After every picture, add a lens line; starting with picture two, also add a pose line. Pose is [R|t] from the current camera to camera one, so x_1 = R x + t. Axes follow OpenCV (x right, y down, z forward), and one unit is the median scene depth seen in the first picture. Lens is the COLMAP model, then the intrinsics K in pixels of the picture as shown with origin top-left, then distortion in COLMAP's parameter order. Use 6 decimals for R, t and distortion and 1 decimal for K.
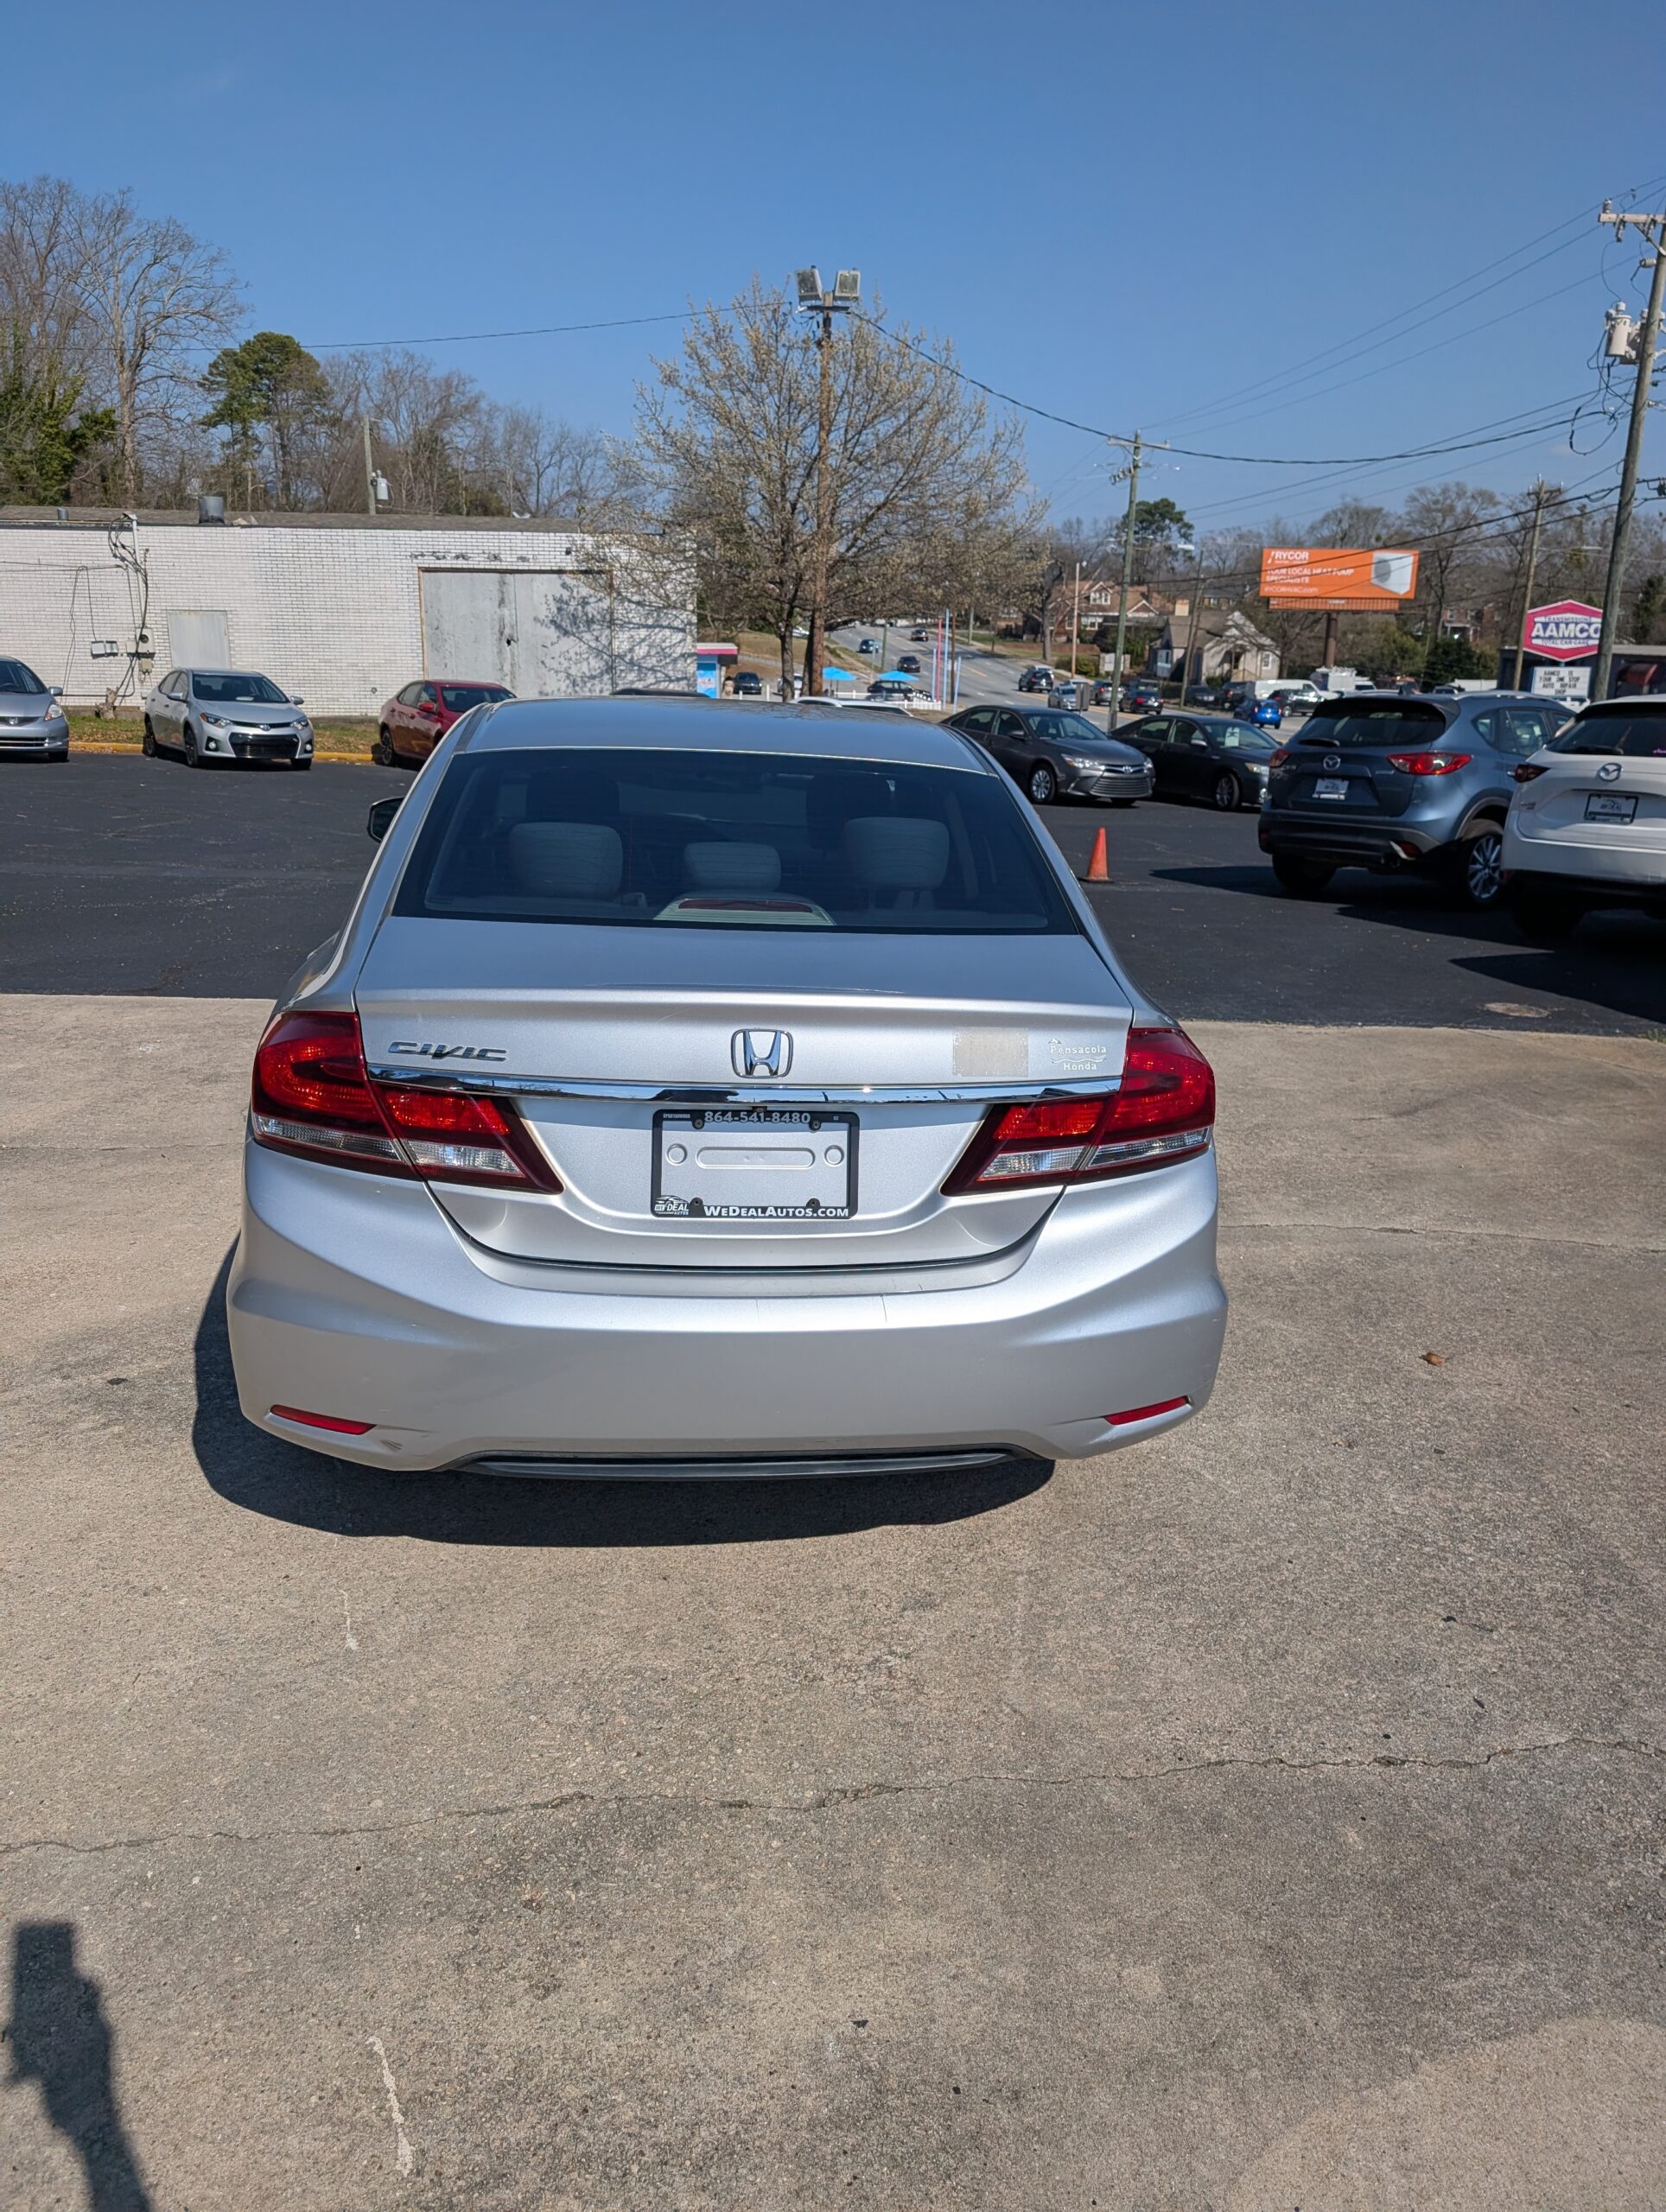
lens RADIAL K [[1595.5, 0, 845.6], [0, 1595.5, 1079.5], [0, 0, 1]] dist [0.010622, -0.007208]
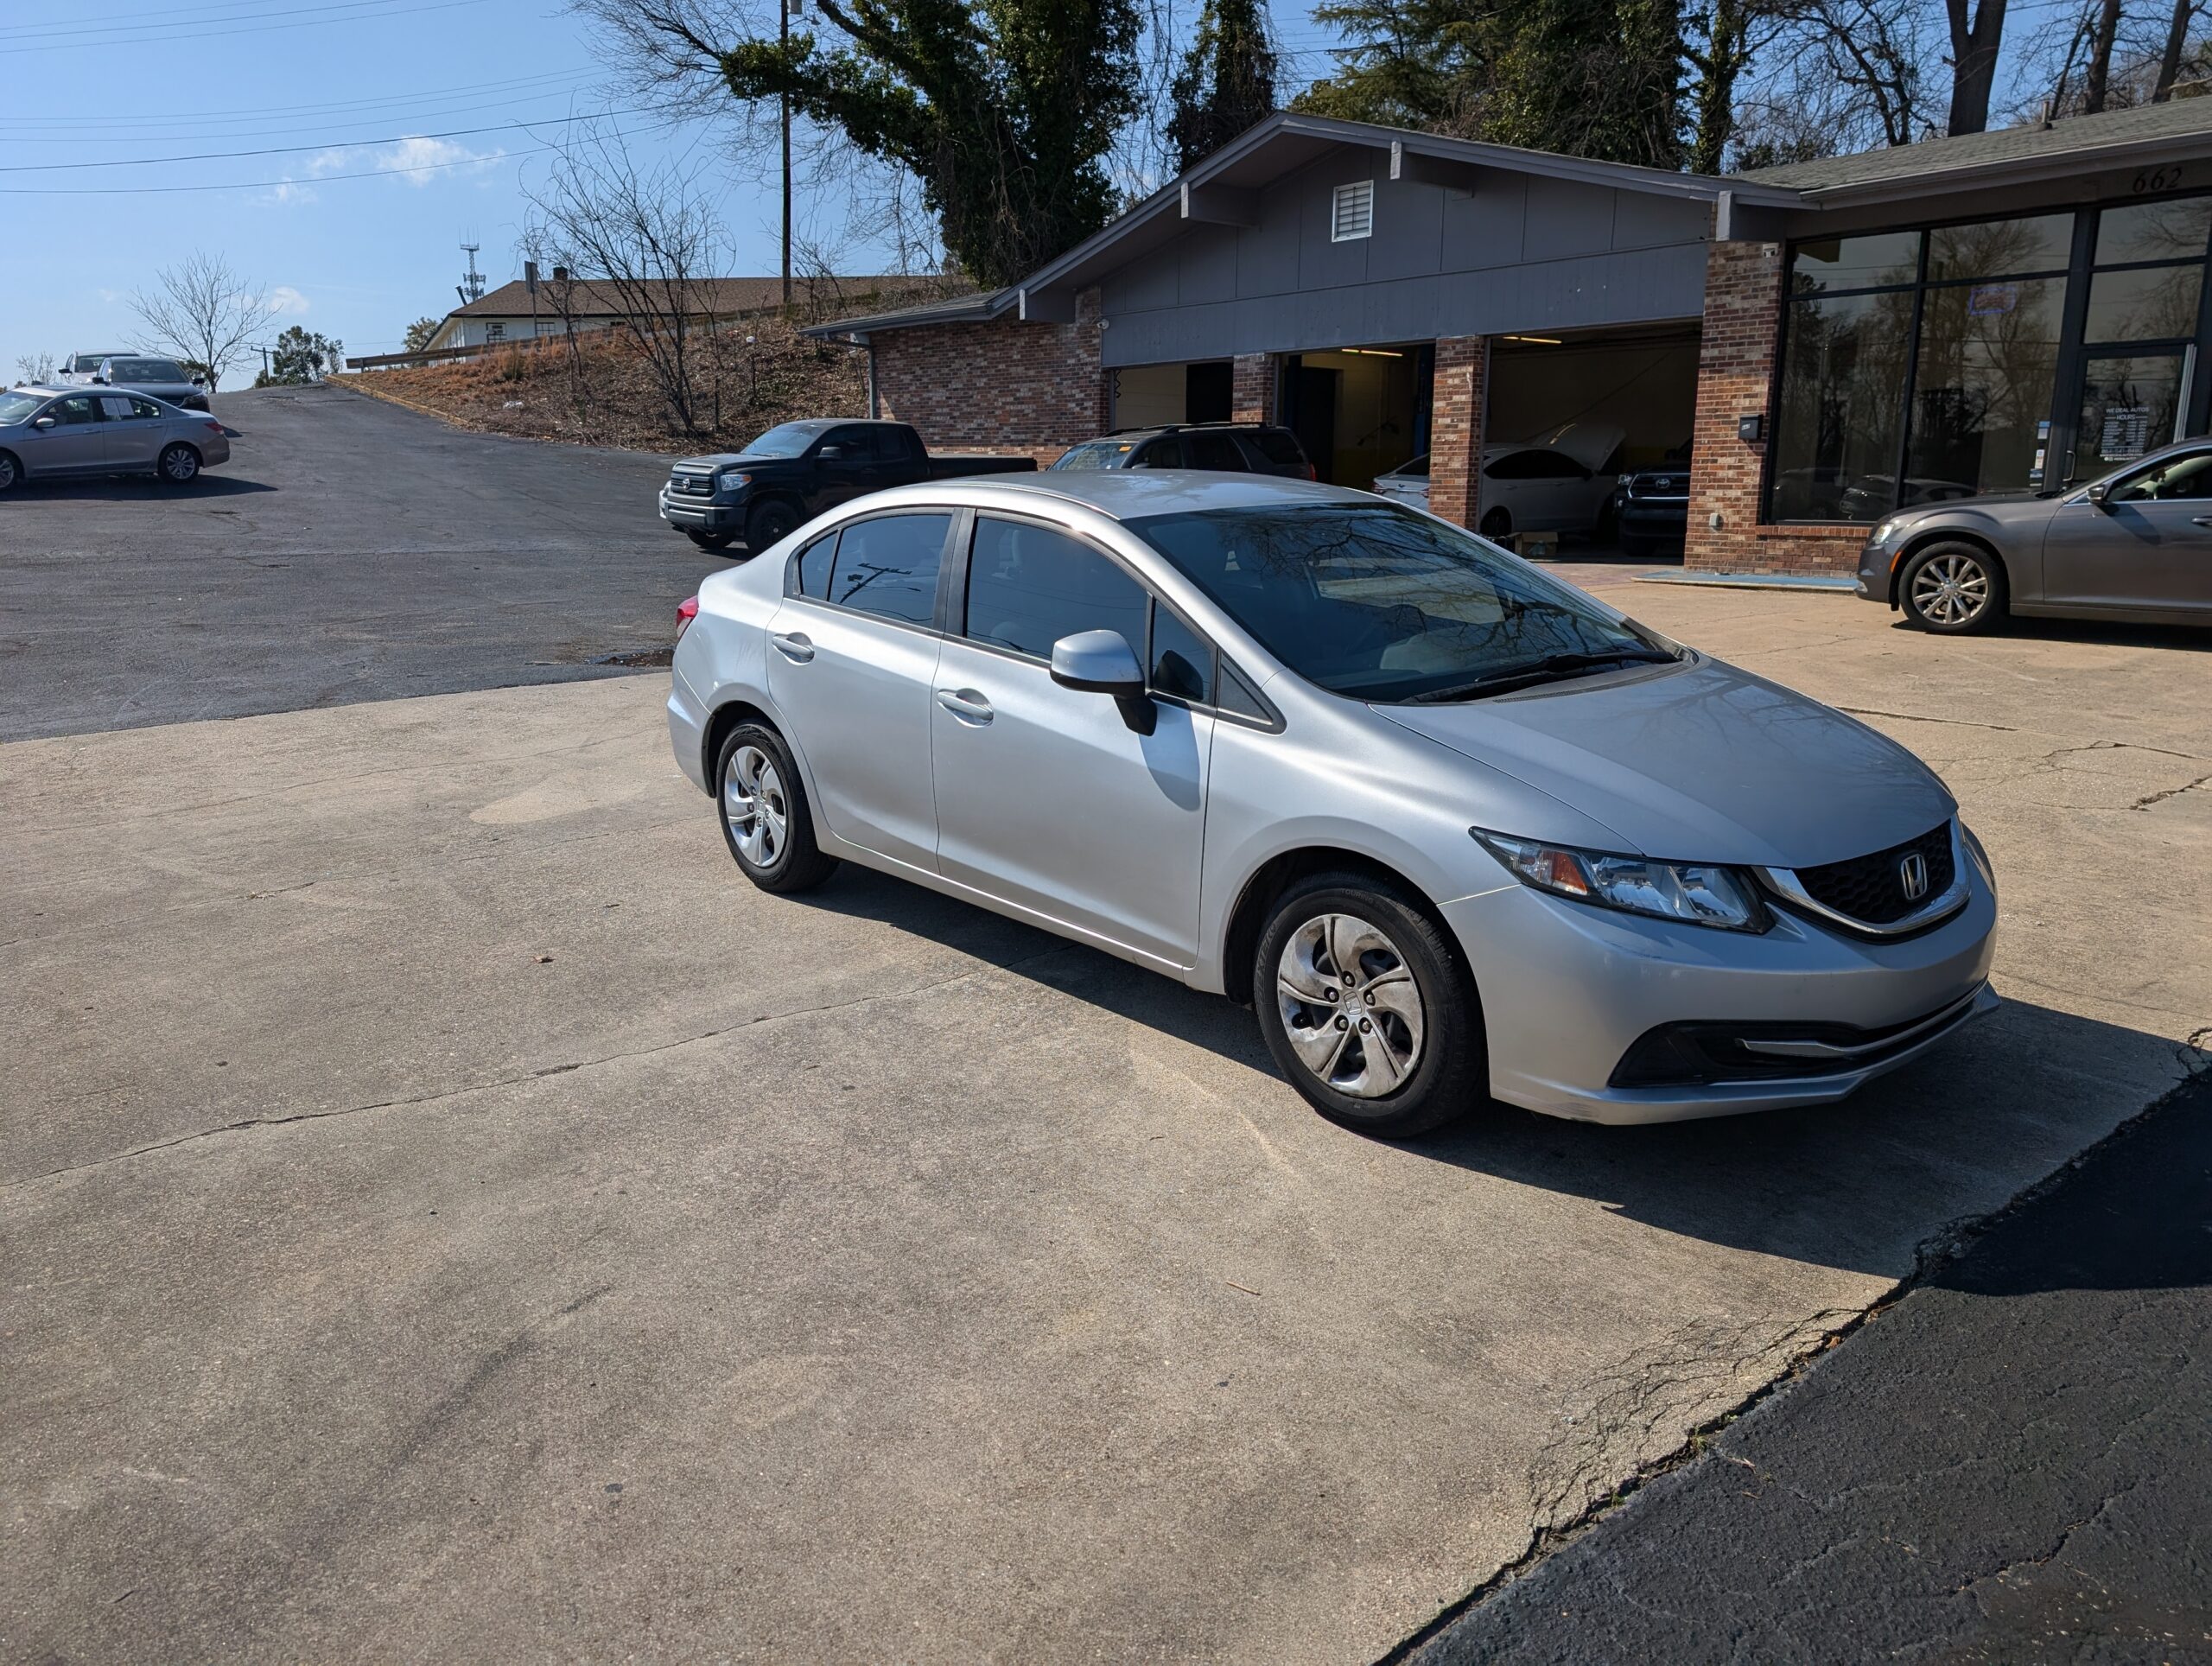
lens RADIAL K [[1595.5, 0, 1106.3], [0, 1595.5, 825.5], [0, 0, 1]] dist [0.010622, -0.007208]
pose [[-0.826236, 0.092917, -0.555608, 0.089645], [-0.178375, 0.892398, 0.414498, -0.068400], [0.534337, 0.441580, -0.720757, 0.272439]]
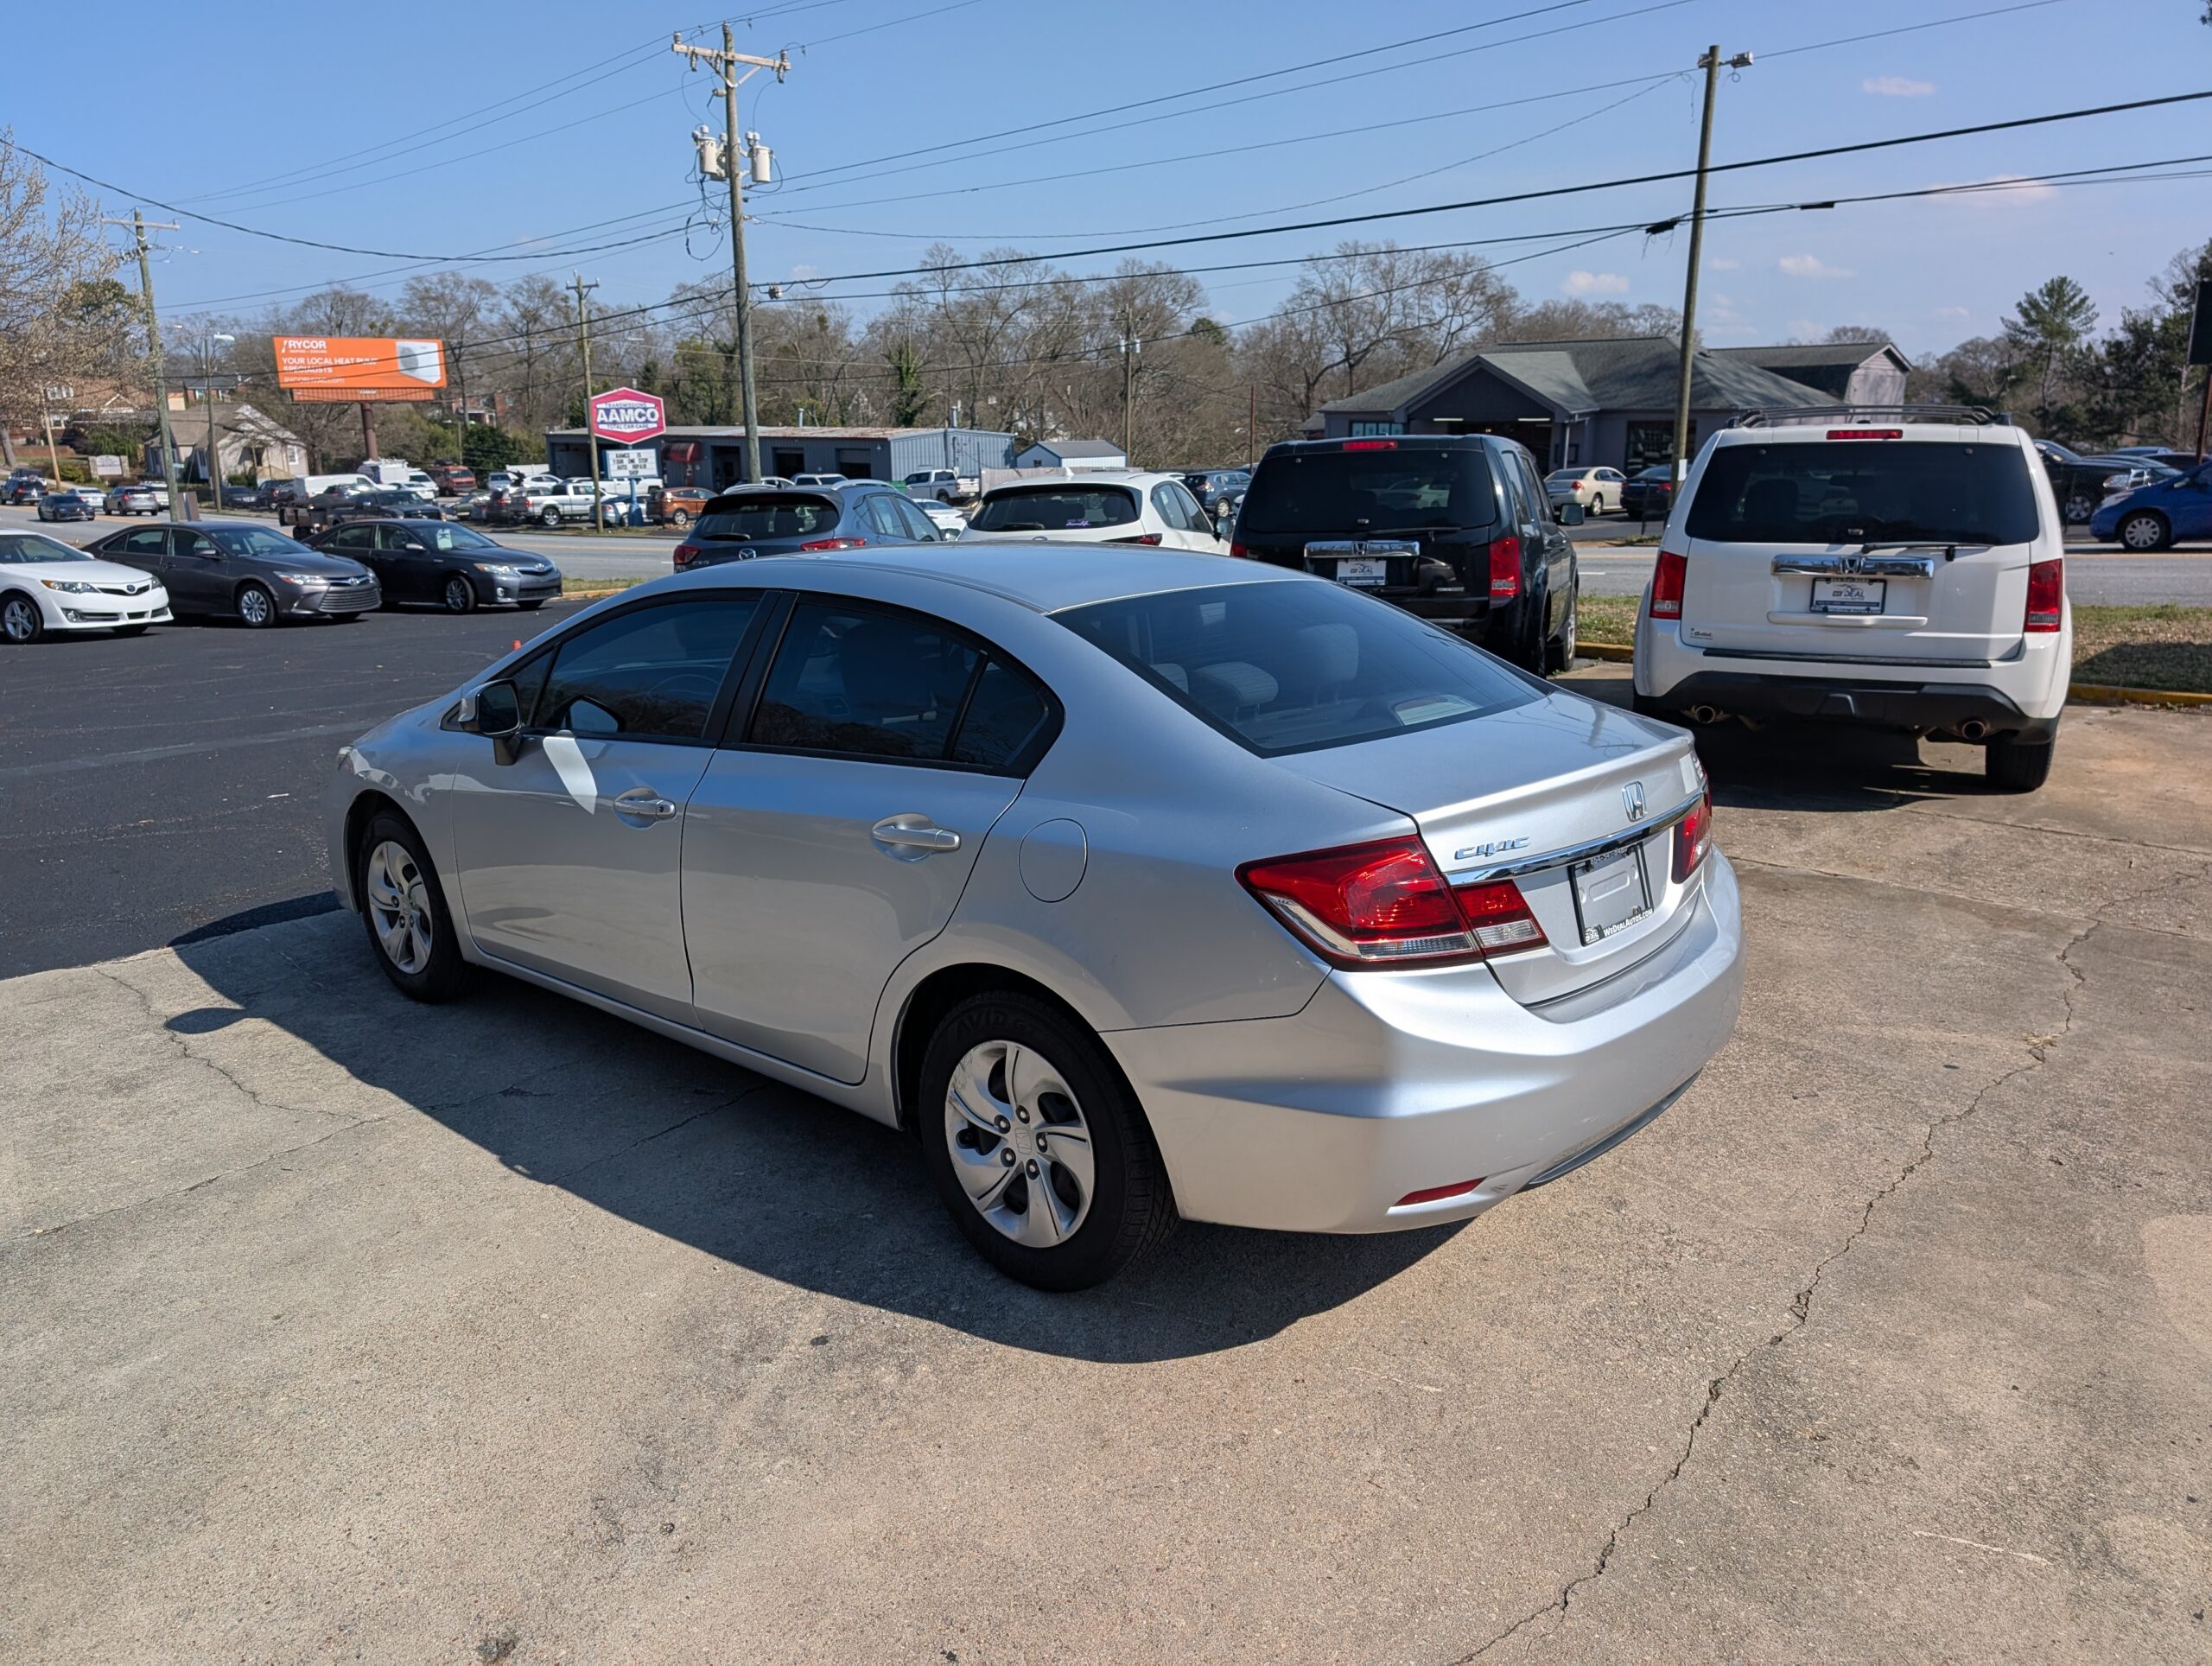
lens RADIAL K [[1595.5, 0, 1070.1], [0, 1595.5, 823.3], [0, 0, 1]] dist [0.010622, -0.007208]
pose [[0.755313, -0.192841, 0.626350, -0.097841], [0.207908, 0.976867, 0.050042, -0.012912], [-0.621511, 0.092426, 0.777934, 0.020583]]
